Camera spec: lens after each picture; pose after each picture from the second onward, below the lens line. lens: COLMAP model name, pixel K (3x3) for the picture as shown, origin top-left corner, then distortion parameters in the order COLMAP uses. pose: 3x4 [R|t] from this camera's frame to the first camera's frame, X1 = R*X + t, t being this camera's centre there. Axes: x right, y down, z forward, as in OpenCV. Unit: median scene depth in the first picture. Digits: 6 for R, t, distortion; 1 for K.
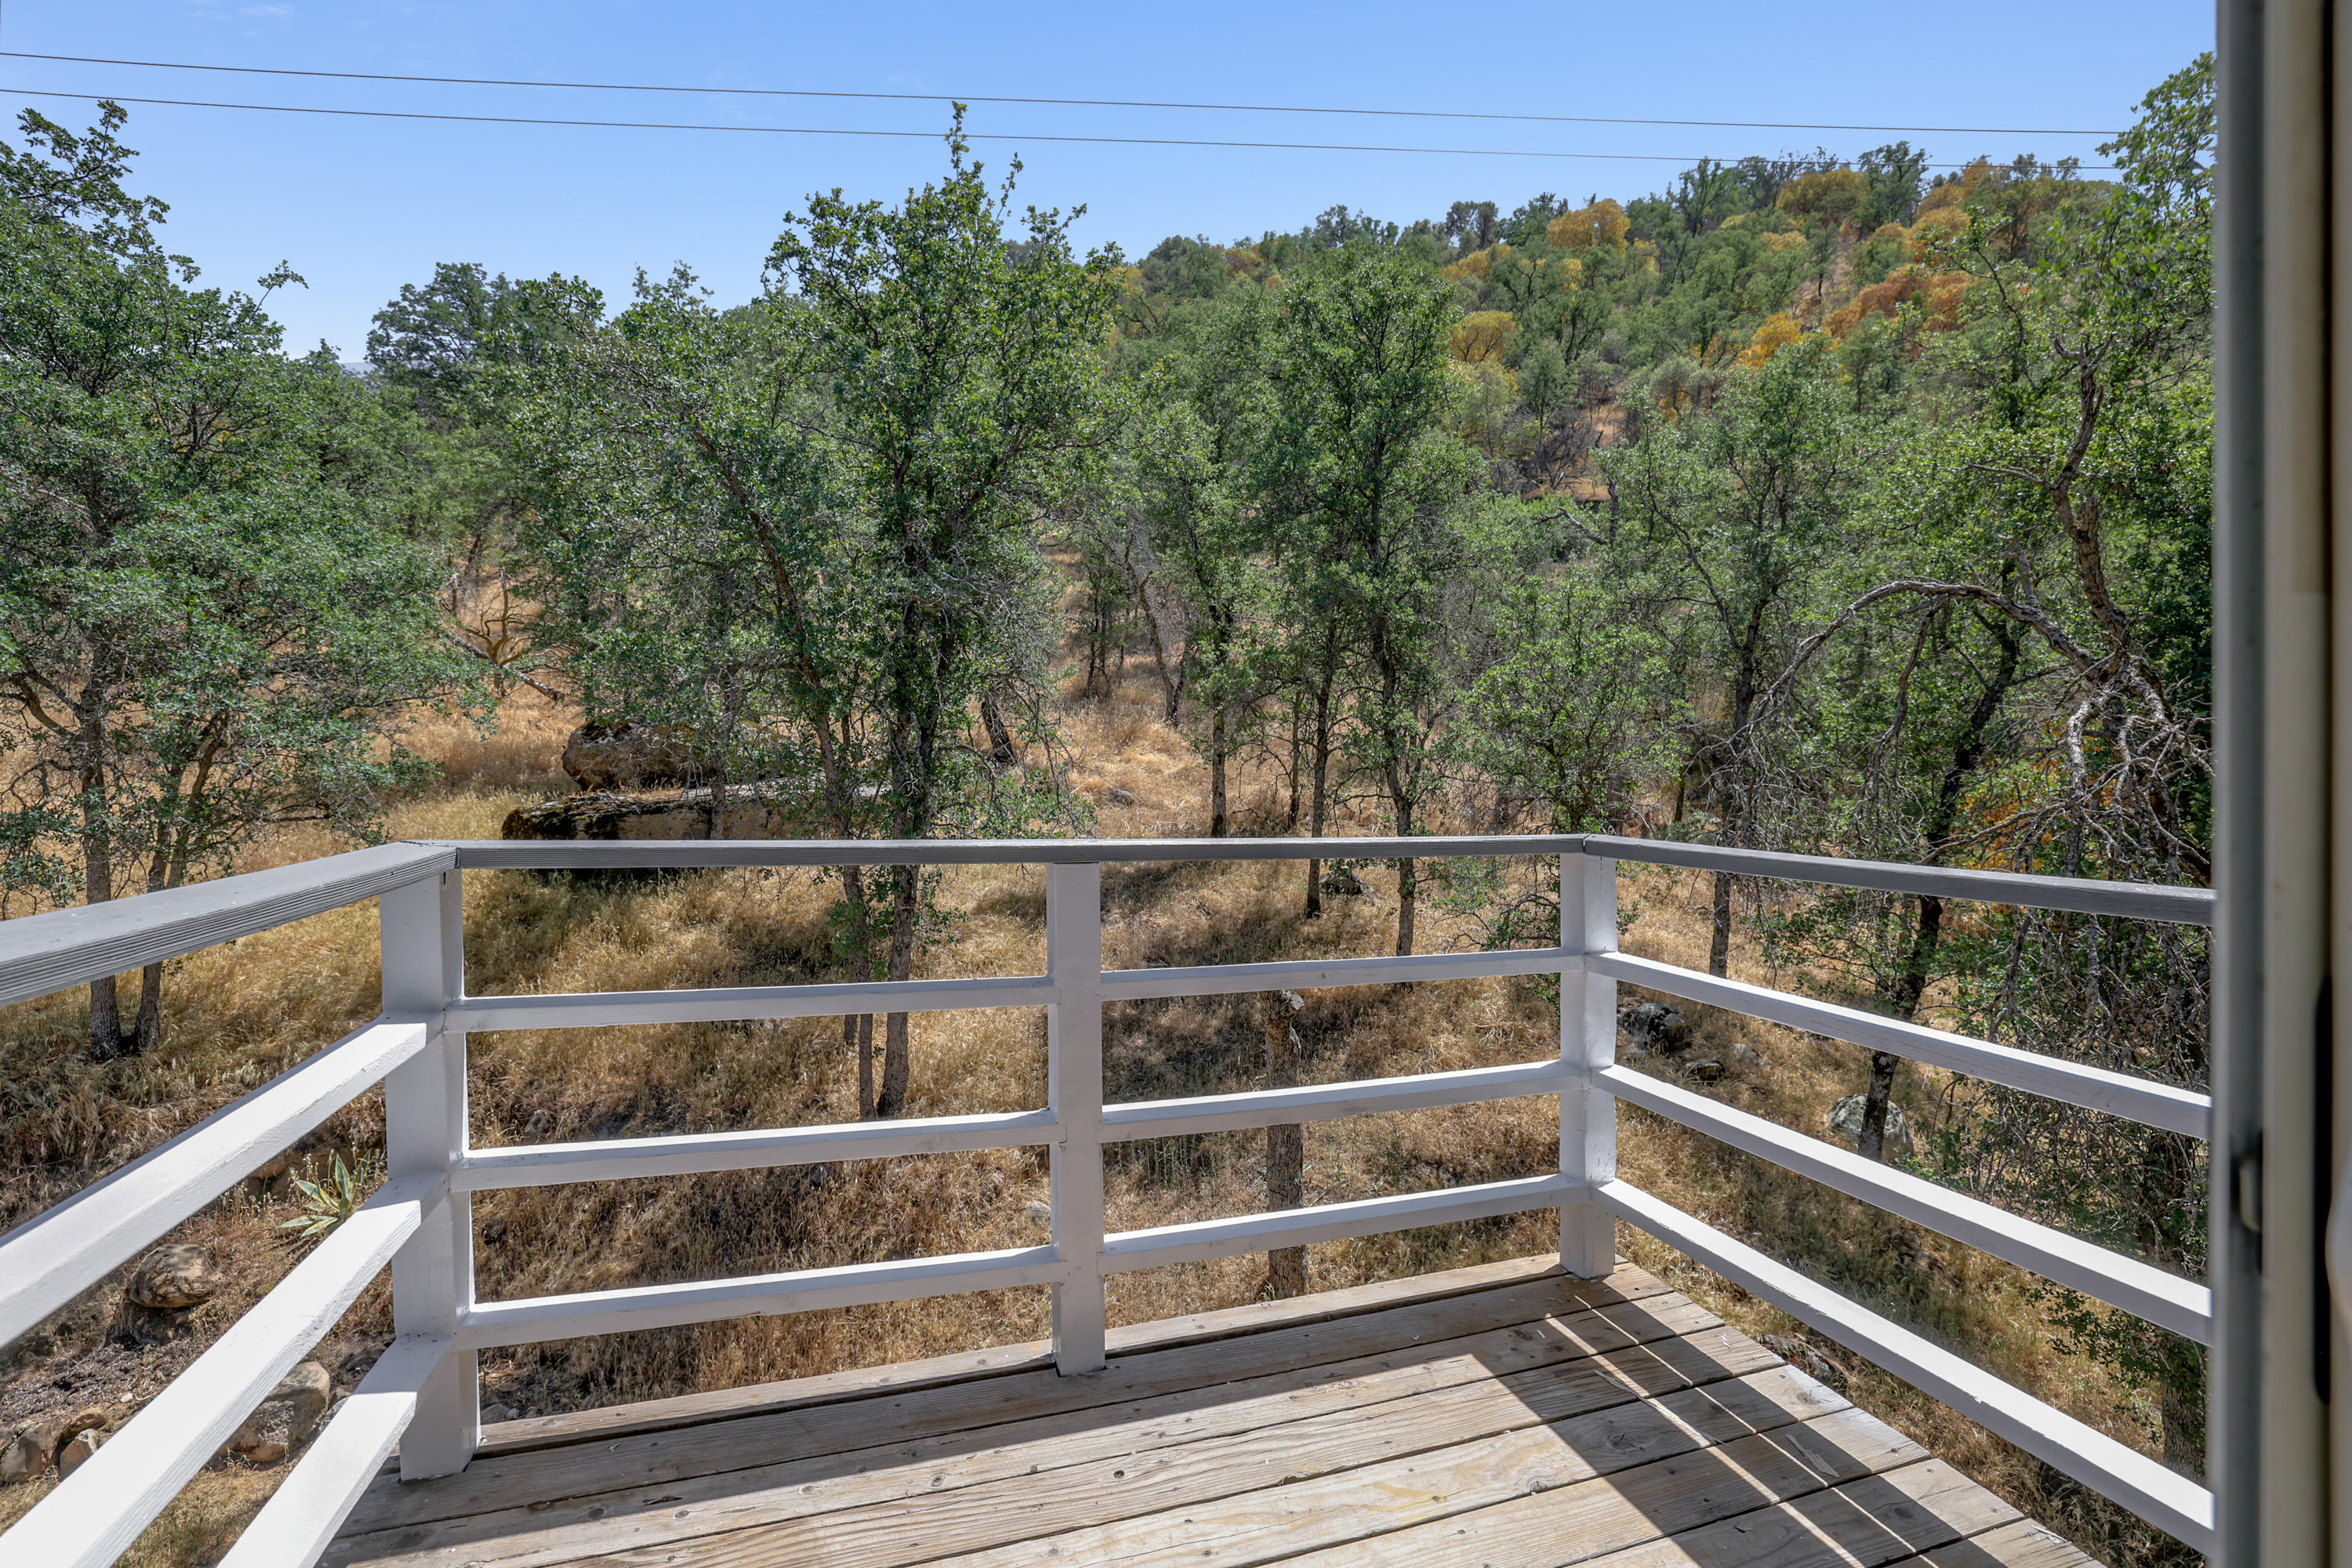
lens RADIAL K [[1010.2, 0, 1184.3], [0, 1010.2, 771.9], [0, 0, 1]] dist [-0.027774, 0.003859]
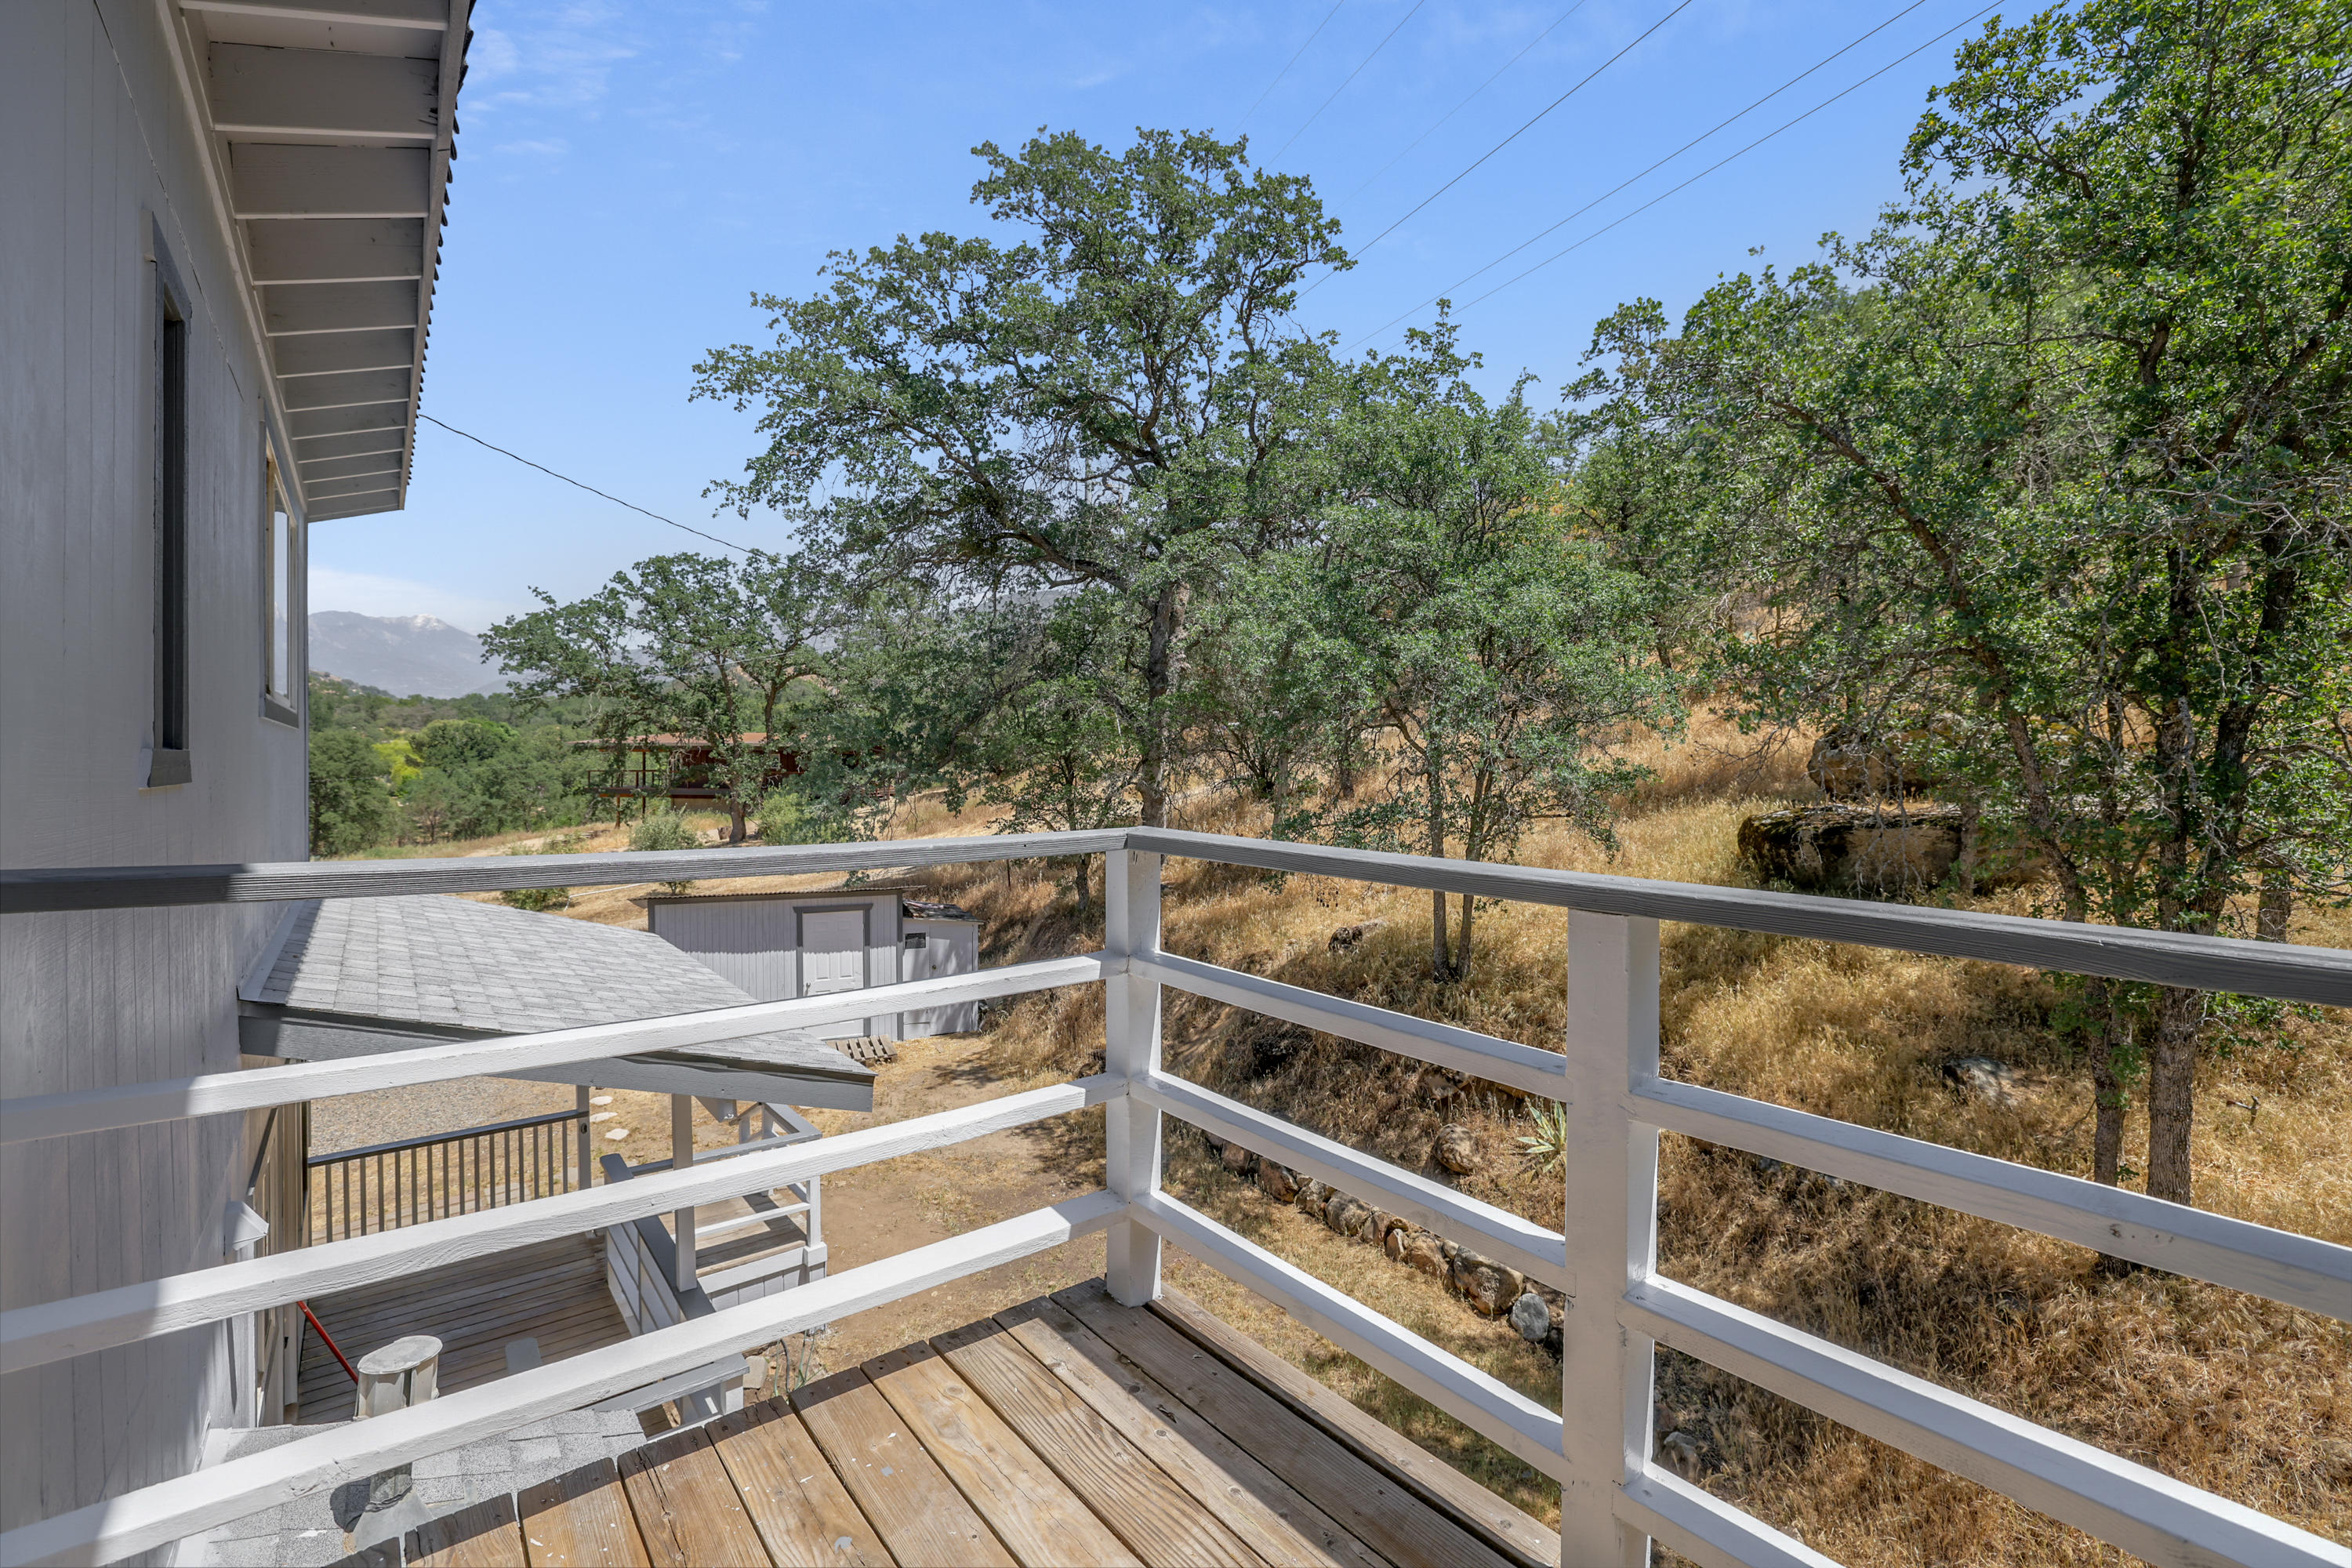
lens RADIAL K [[1010.2, 0, 1182.4], [0, 1010.2, 779.8], [0, 0, 1]] dist [-0.027774, 0.003859]
pose [[0.366720, 0.010044, -0.930277, 0.115706], [-0.013618, 0.999893, 0.005427, 0.003514], [0.930232, 0.010678, 0.366818, 0.132755]]
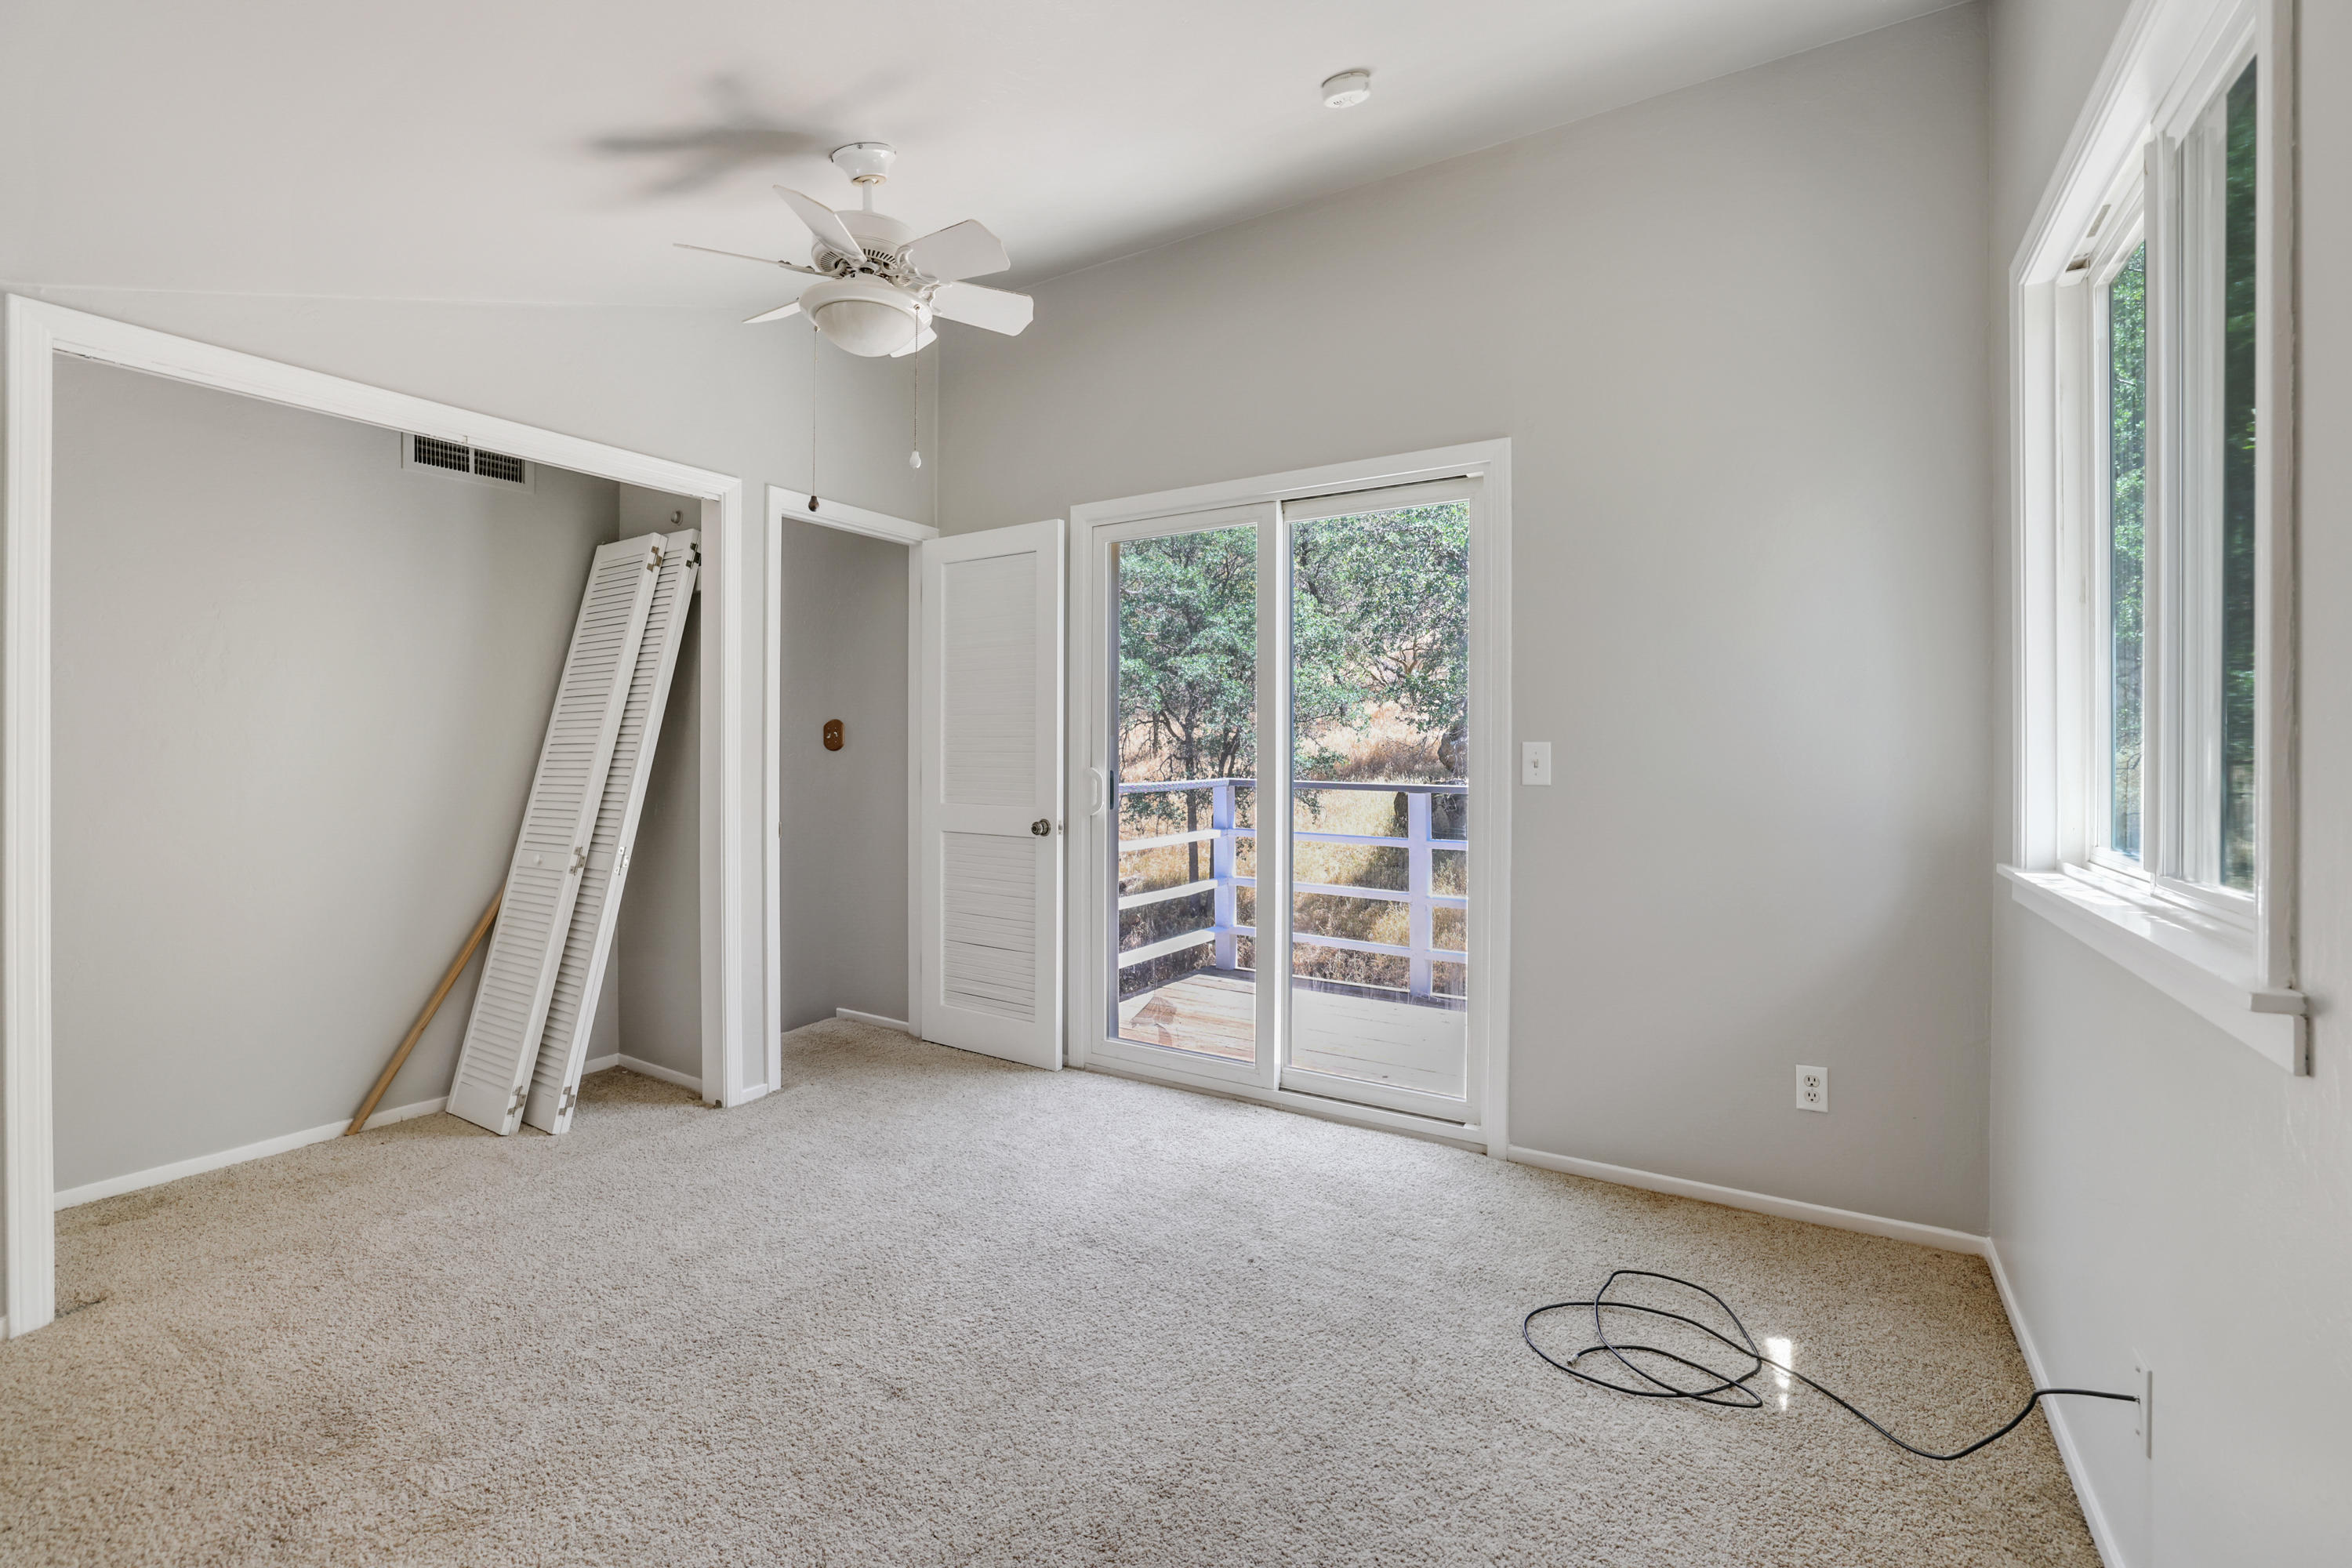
lens RADIAL K [[1010.2, 0, 1171.3], [0, 1010.2, 769.6], [0, 0, 1]] dist [-0.027774, 0.003859]
pose [[0.634647, 0.003677, -0.772793, 0.363867], [-0.002496, 0.999993, 0.002708, 0.012467], [0.772798, 0.000210, 0.634652, -0.256664]]
